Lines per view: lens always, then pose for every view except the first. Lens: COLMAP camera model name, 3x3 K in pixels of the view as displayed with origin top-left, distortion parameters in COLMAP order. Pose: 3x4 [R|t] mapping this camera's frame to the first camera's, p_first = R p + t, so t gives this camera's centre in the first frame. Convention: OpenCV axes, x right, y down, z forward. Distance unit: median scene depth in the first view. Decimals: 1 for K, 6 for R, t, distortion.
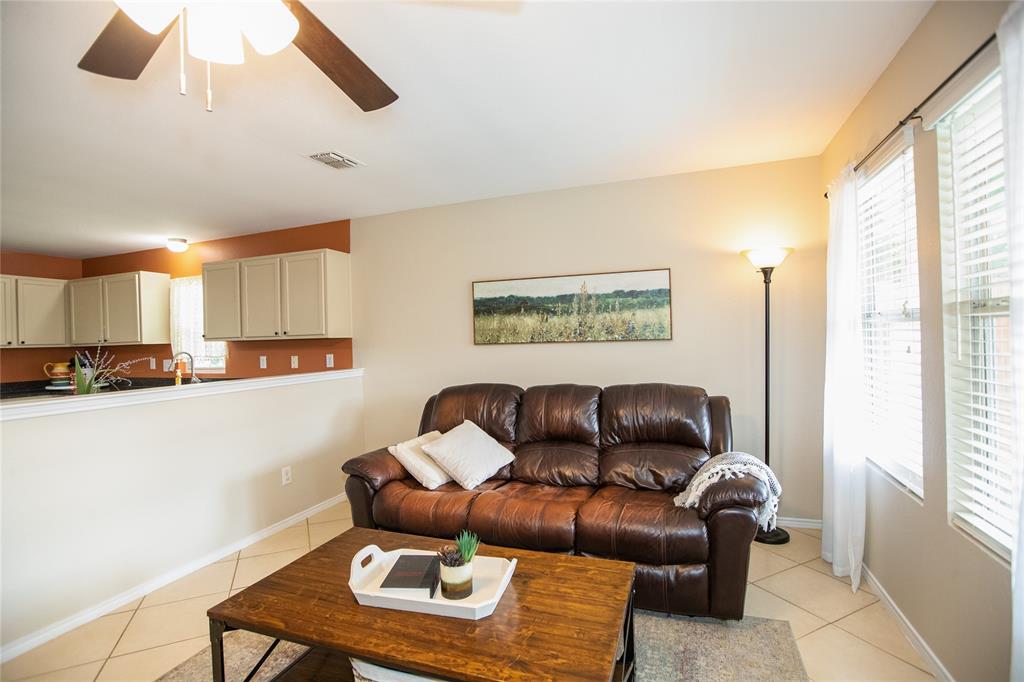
lens RADIAL K [[474.6, 0, 511.1], [0, 474.6, 339.0], [0, 0, 1]] dist [-0.029627, -0.000436]
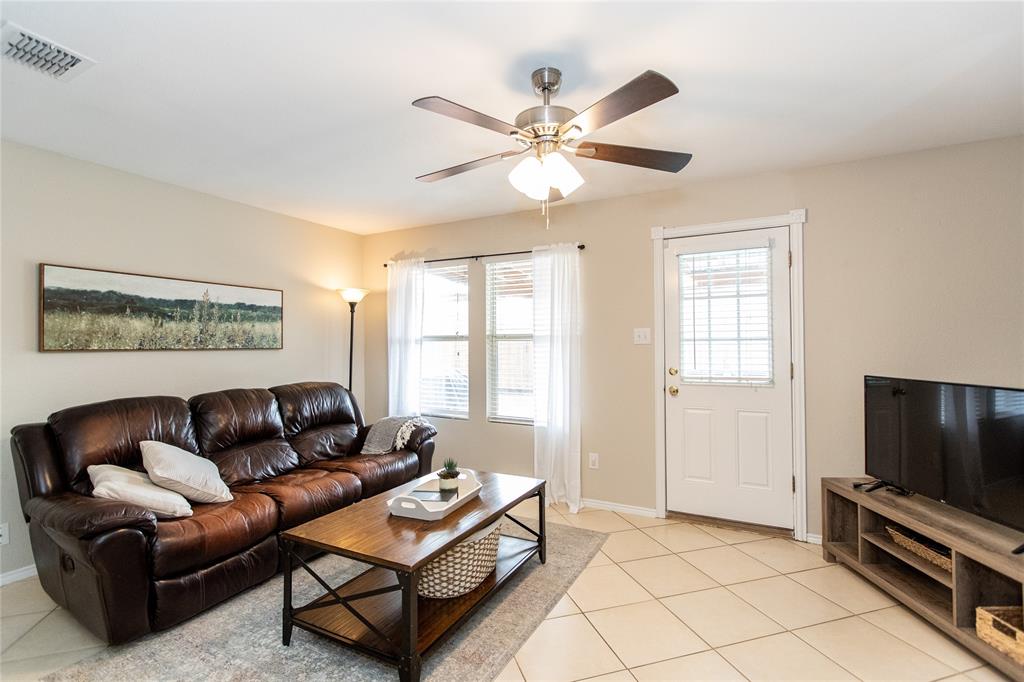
lens RADIAL K [[474.6, 0, 507.9], [0, 474.6, 336.9], [0, 0, 1]] dist [-0.029627, -0.000436]
pose [[0.133890, 0.041794, 0.990115, -0.742598], [-0.000887, 0.999115, -0.042054, 0.020289], [-0.990996, 0.004752, 0.133808, 0.240569]]
